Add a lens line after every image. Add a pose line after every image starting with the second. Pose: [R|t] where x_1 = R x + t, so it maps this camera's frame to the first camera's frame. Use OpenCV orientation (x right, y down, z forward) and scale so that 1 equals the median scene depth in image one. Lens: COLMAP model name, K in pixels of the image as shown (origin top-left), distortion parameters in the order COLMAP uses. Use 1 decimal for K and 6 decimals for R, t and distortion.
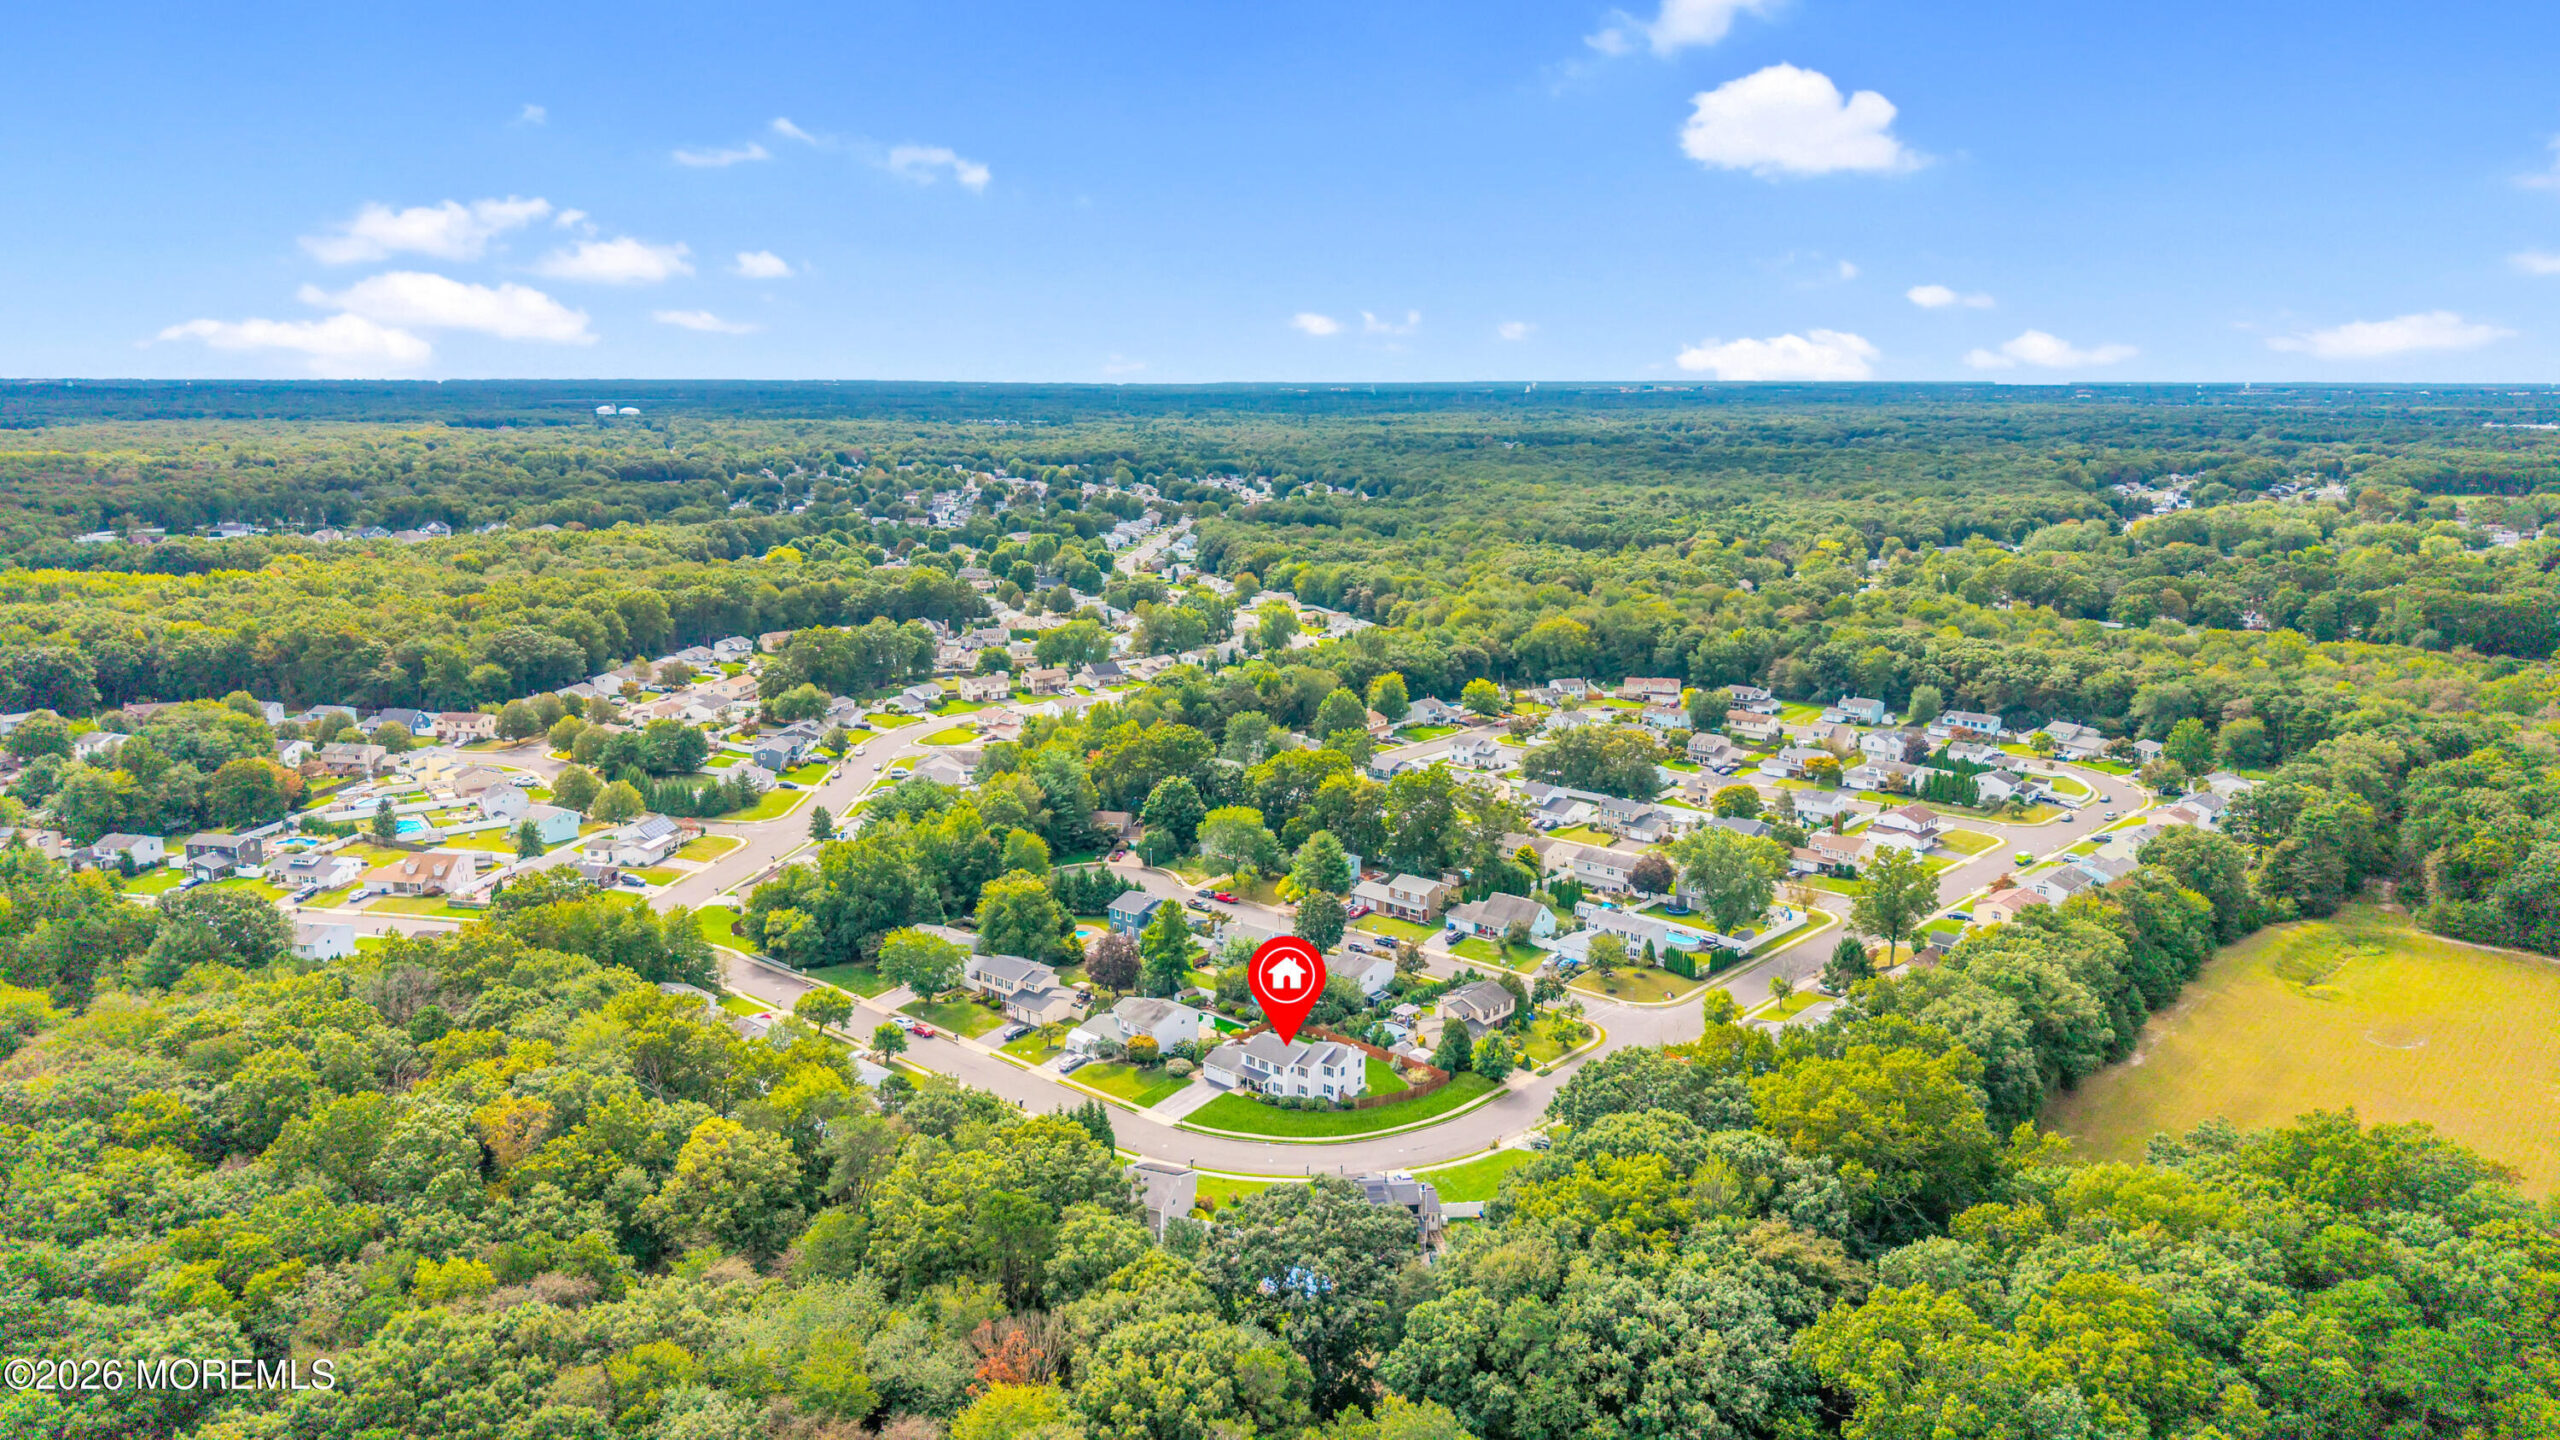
lens RADIAL K [[1674.5, 0, 1283.9], [0, 1674.5, 709.1], [0, 0, 1]] dist [0.017508, -0.014820]
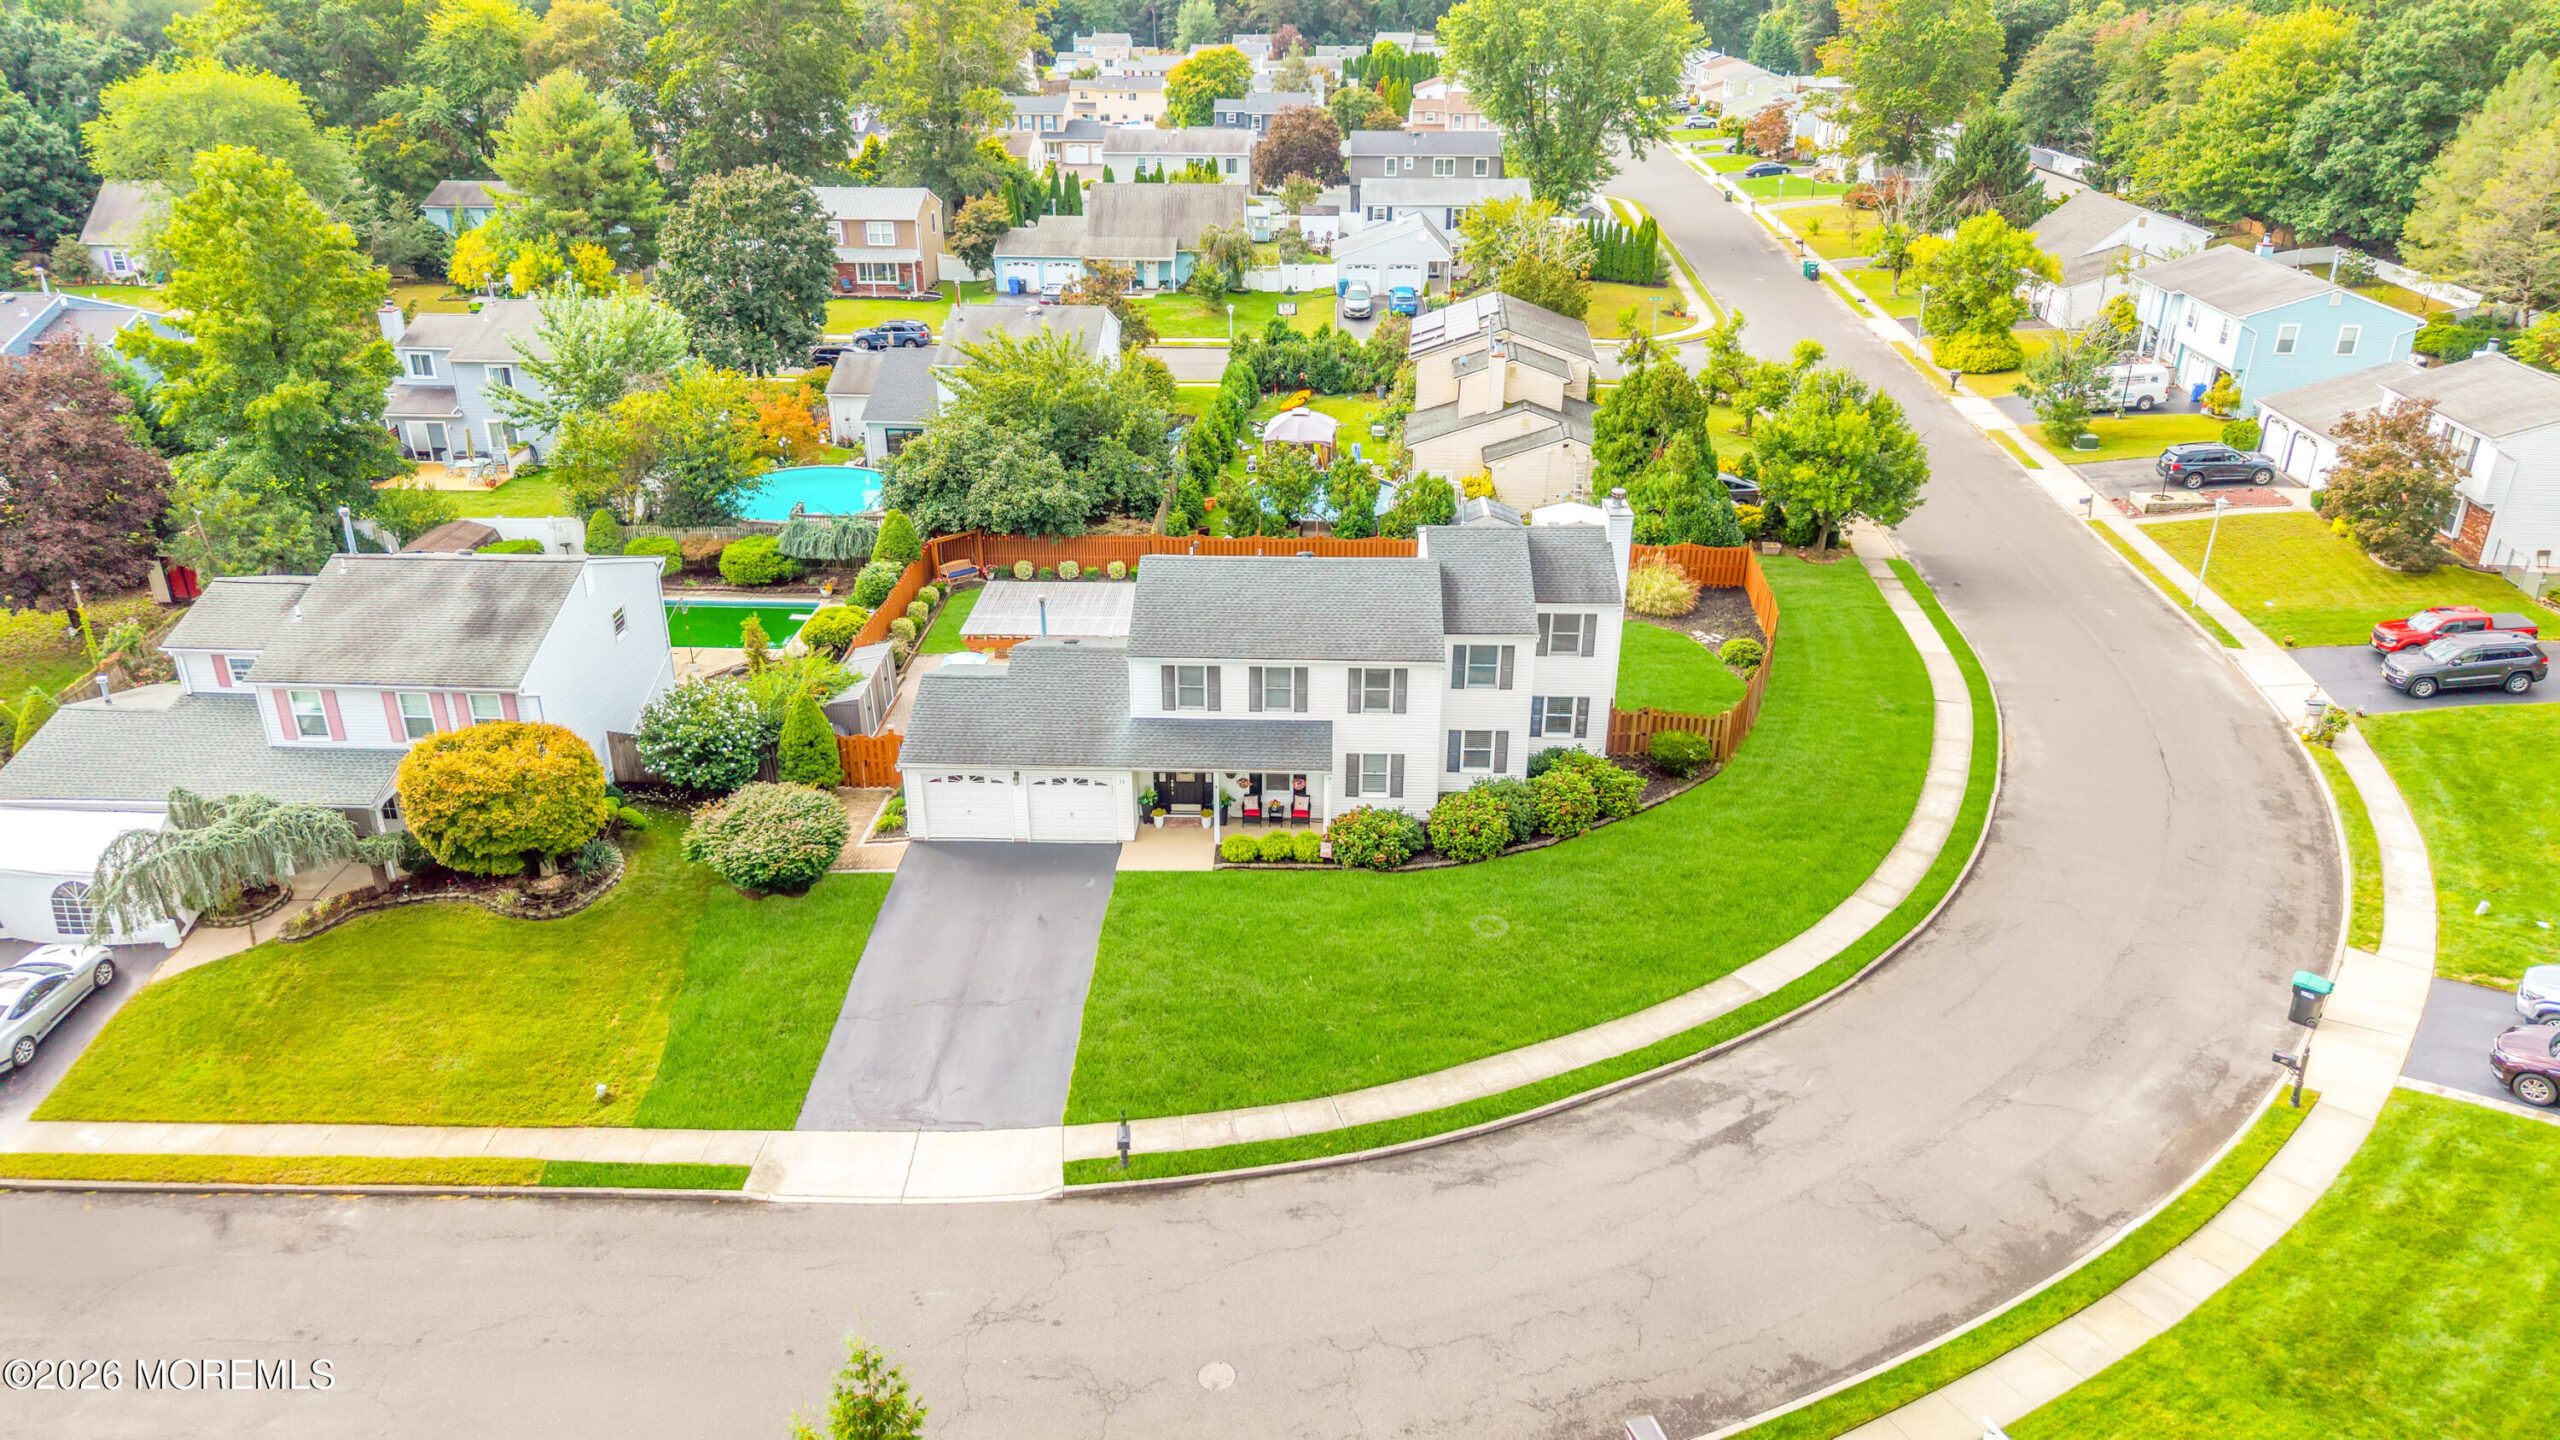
lens RADIAL K [[1674.5, 0, 1288.4], [0, 1674.5, 715.1], [0, 0, 1]] dist [0.017508, -0.014820]
pose [[0.777904, -0.258118, 0.572923, -0.116954], [0.116263, 0.955120, 0.272448, 0.154606], [-0.617534, -0.145329, 0.773002, 0.805734]]
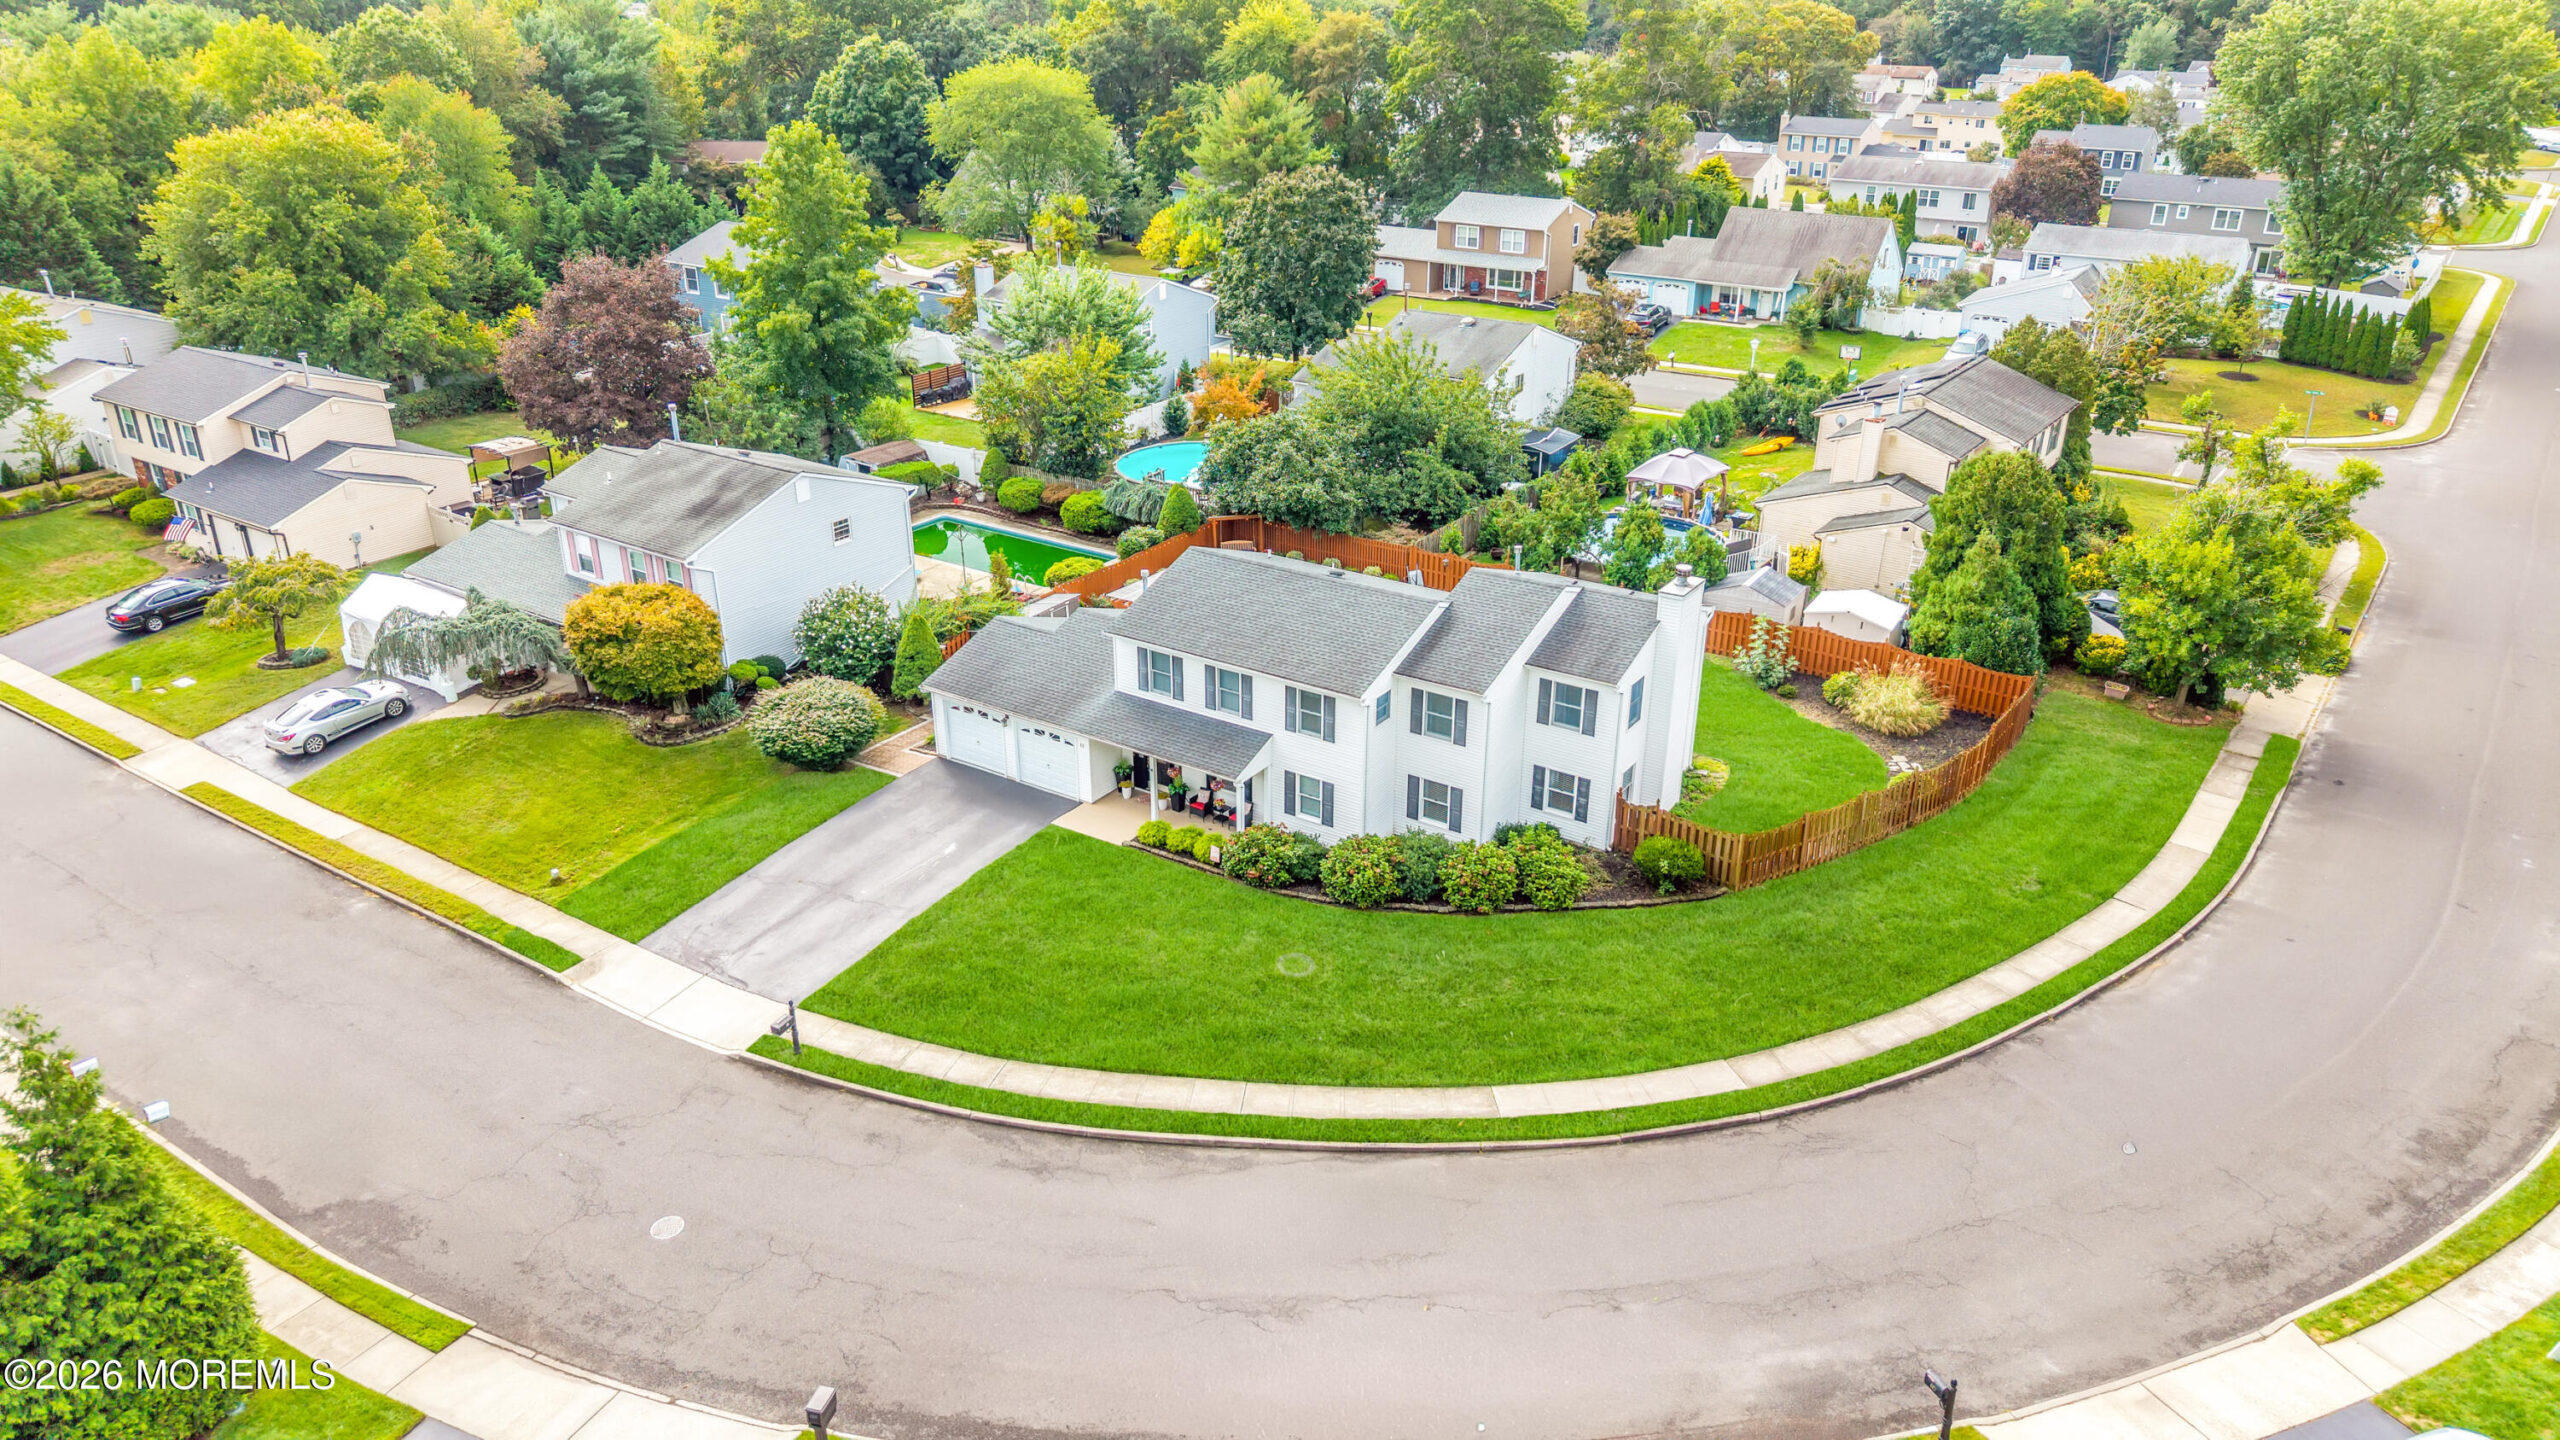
lens RADIAL K [[1674.5, 0, 1300.8], [0, 1674.5, 735.0], [0, 0, 1]] dist [0.017508, -0.014820]
pose [[0.991253, -0.050976, 0.121732, -0.026698], [0.020414, 0.970513, 0.240184, 0.161628], [-0.130386, -0.235598, 0.963064, 0.765889]]
